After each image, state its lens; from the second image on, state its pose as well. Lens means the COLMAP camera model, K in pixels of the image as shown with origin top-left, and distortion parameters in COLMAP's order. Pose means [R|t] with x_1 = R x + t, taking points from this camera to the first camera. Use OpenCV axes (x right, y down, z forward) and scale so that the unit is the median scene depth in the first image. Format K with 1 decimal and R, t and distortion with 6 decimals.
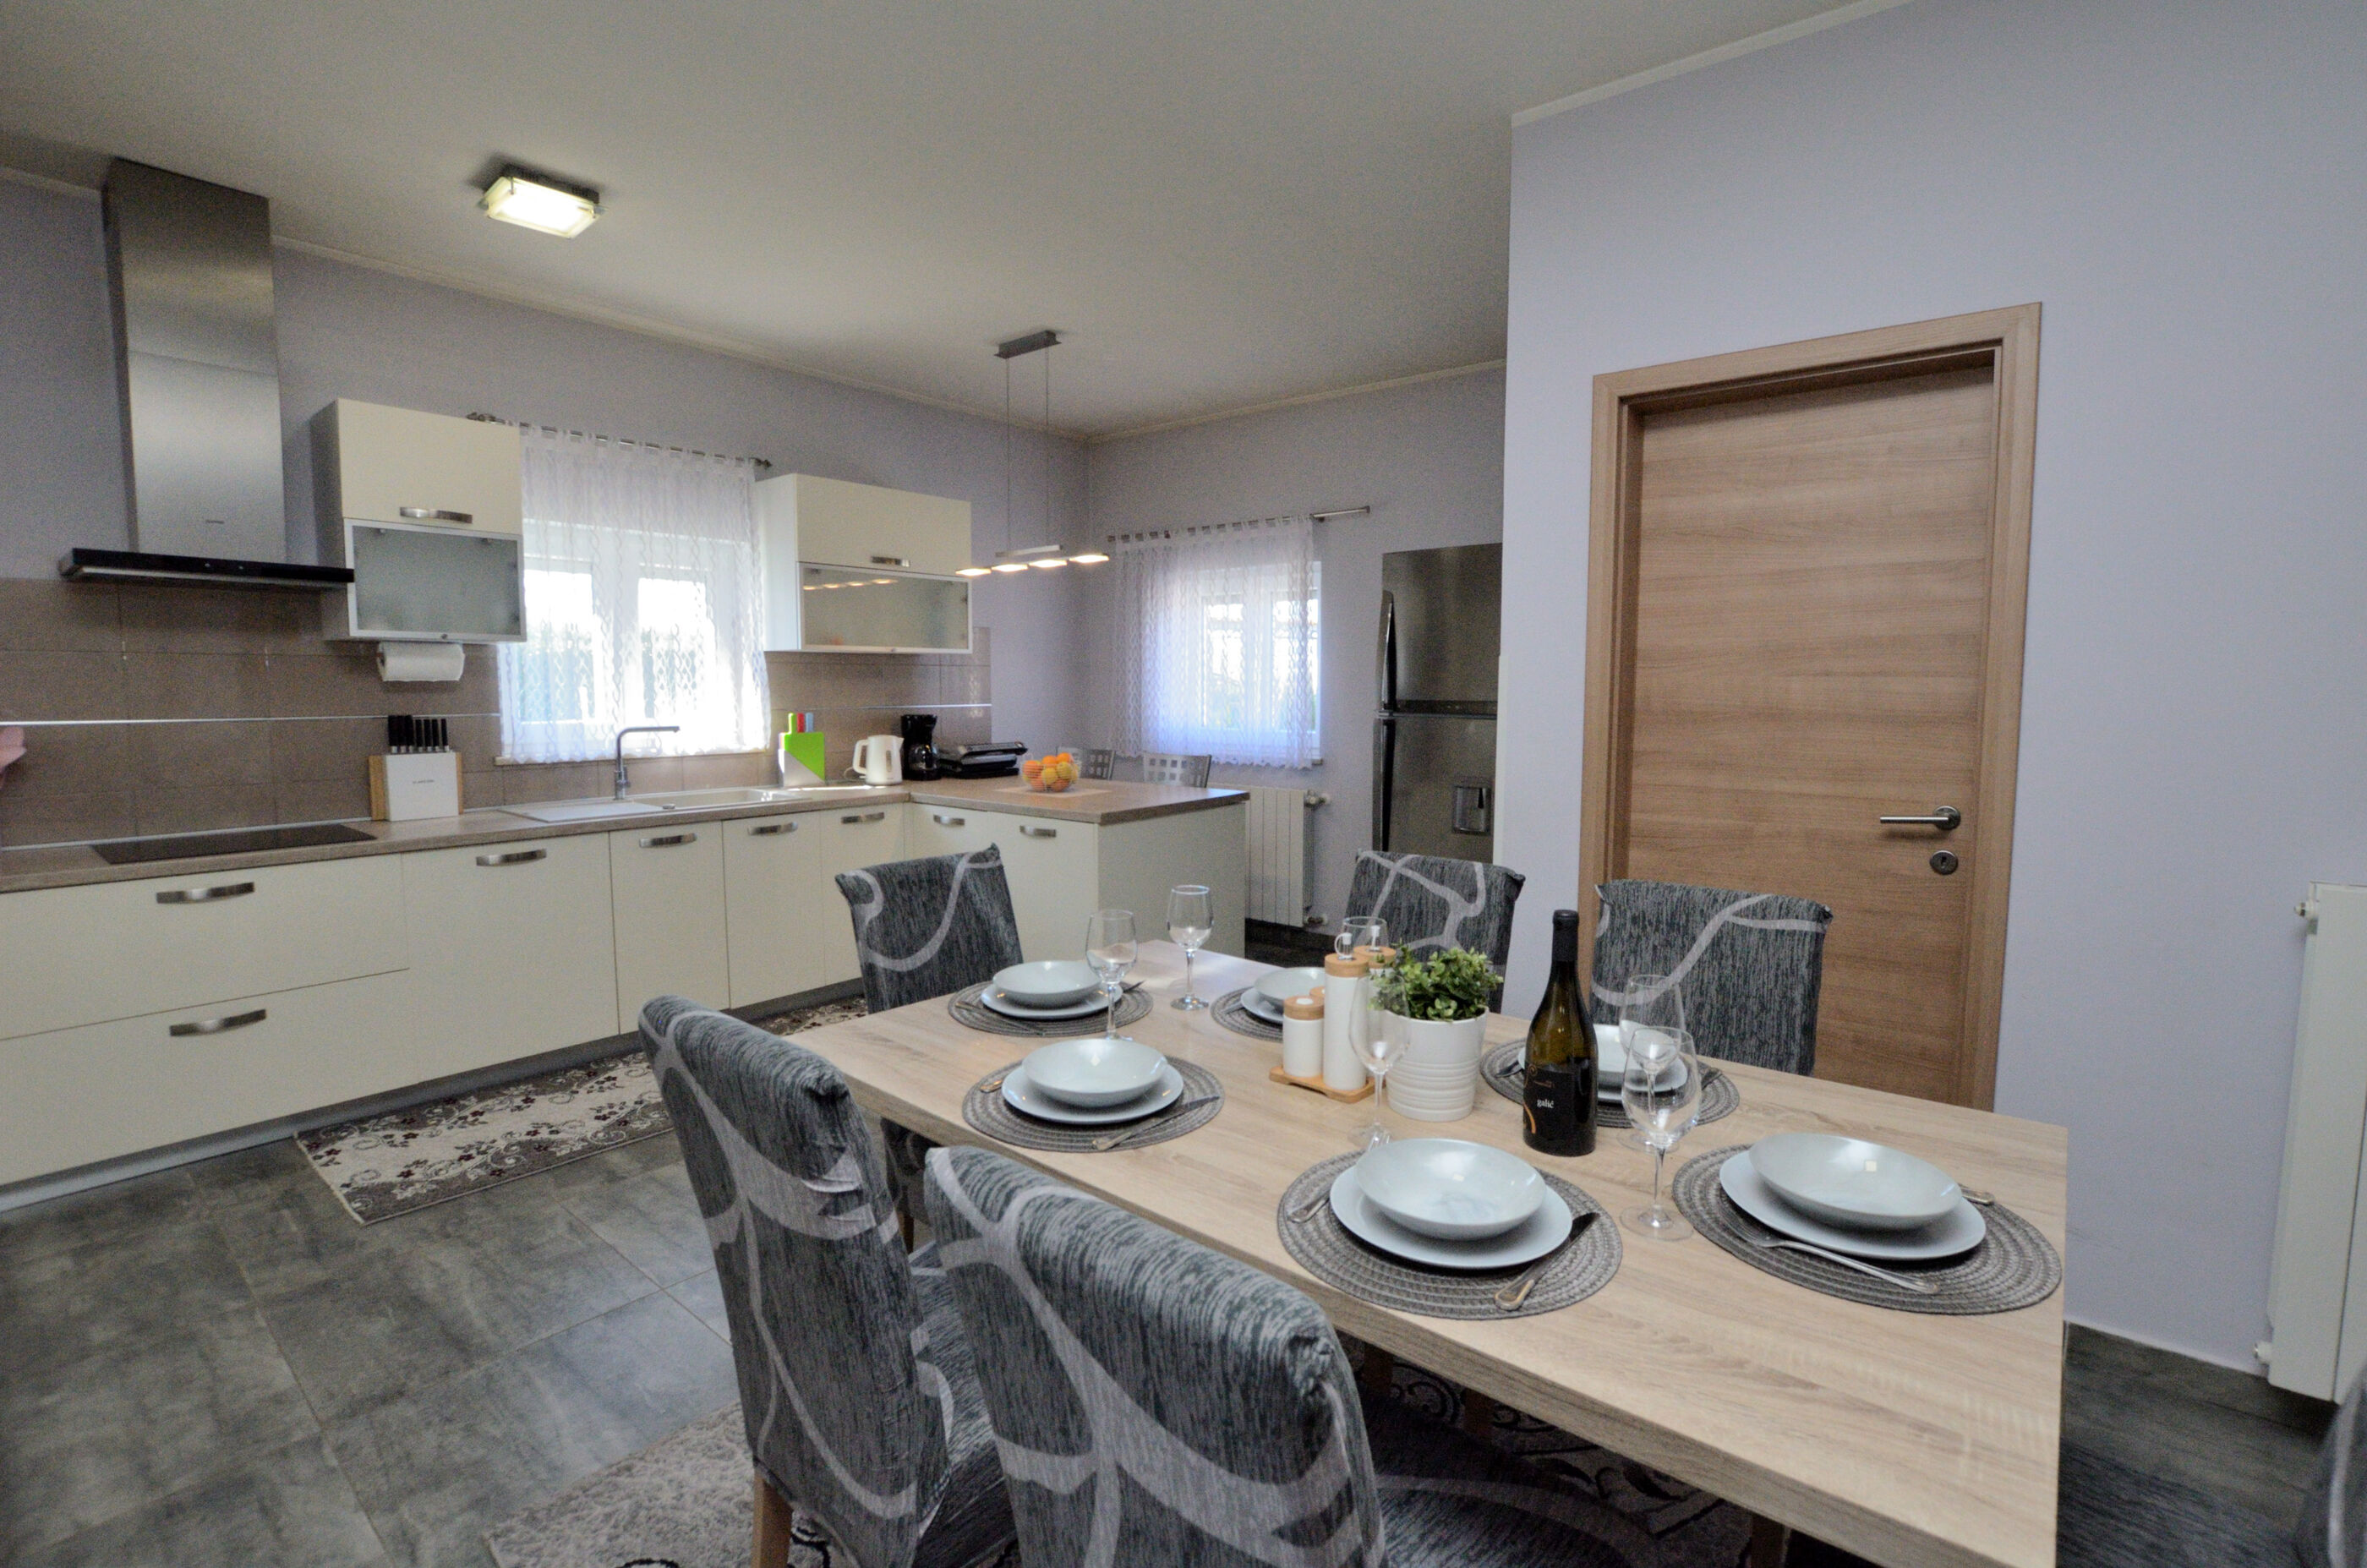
lens RADIAL K [[1043.5, 0, 1203.1], [0, 1043.5, 776.7], [0, 0, 1]] dist [-0.033713, 0.004859]
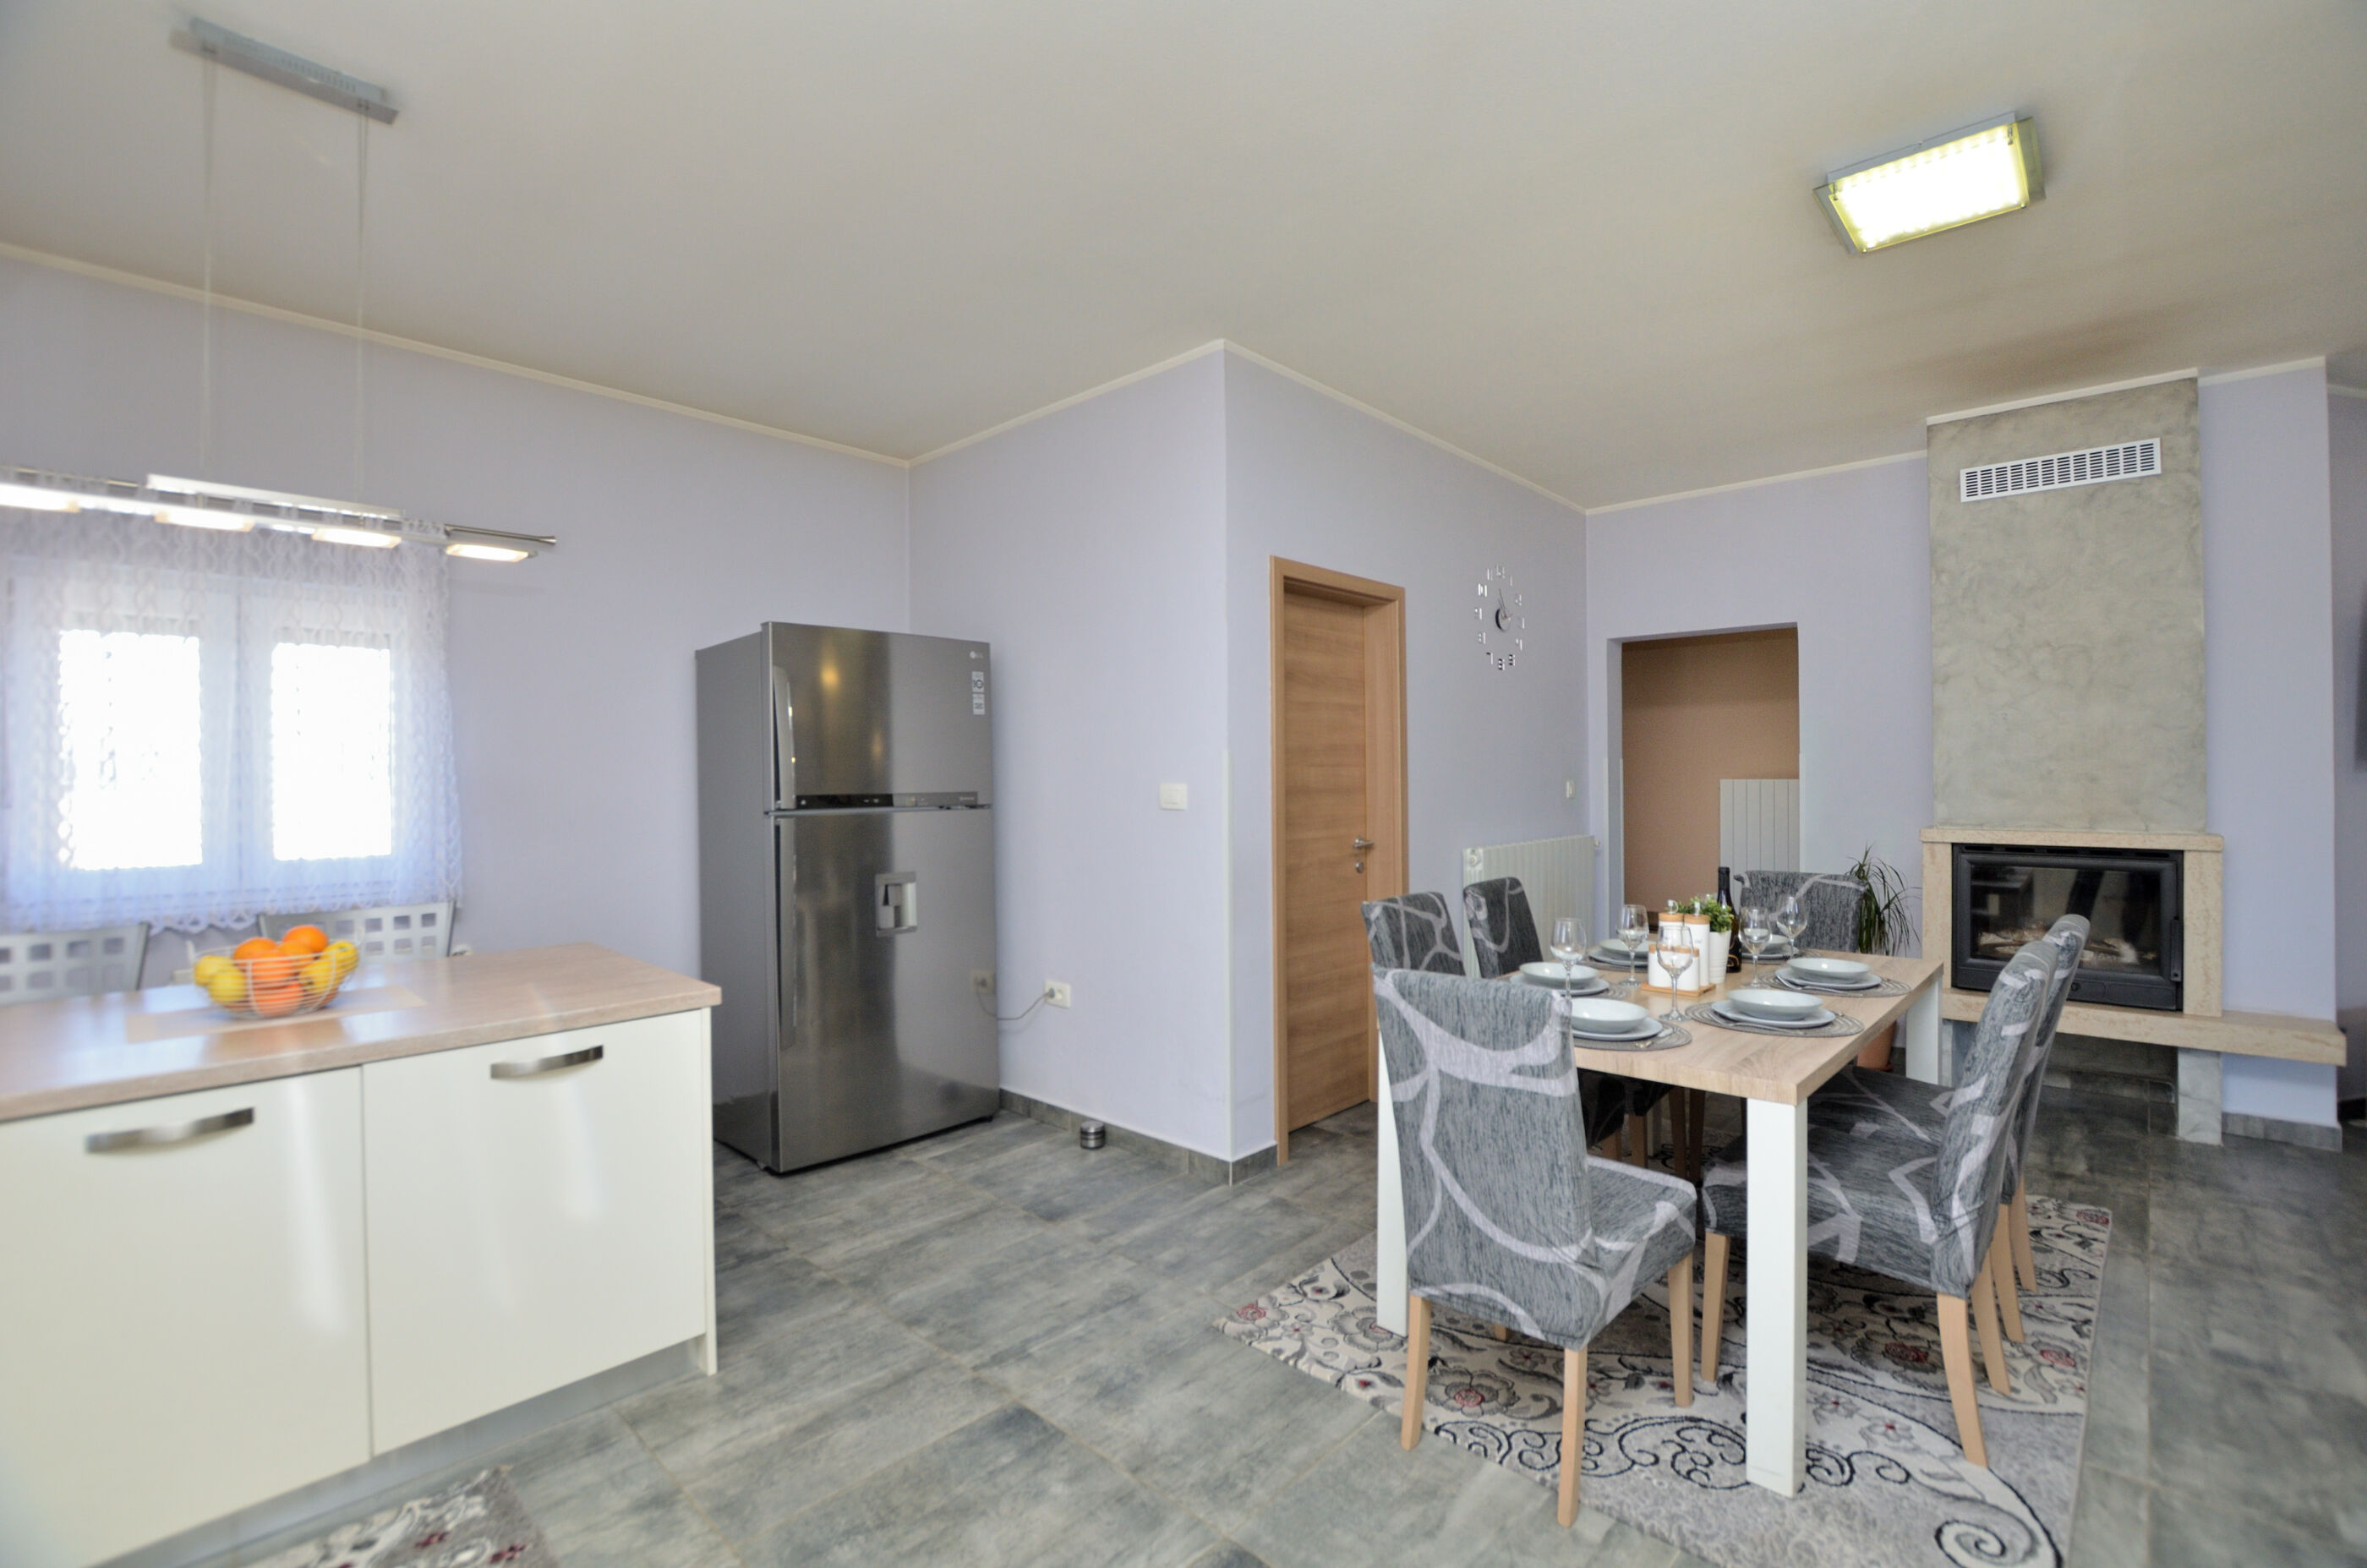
lens RADIAL K [[1043.5, 0, 1202.5], [0, 1043.5, 763.9], [0, 0, 1]] dist [-0.033713, 0.004859]
pose [[0.071200, 0.005808, 0.997445, -0.760058], [0.095879, 0.995313, -0.012639, -0.068427], [-0.992843, 0.096534, 0.070309, 0.730135]]
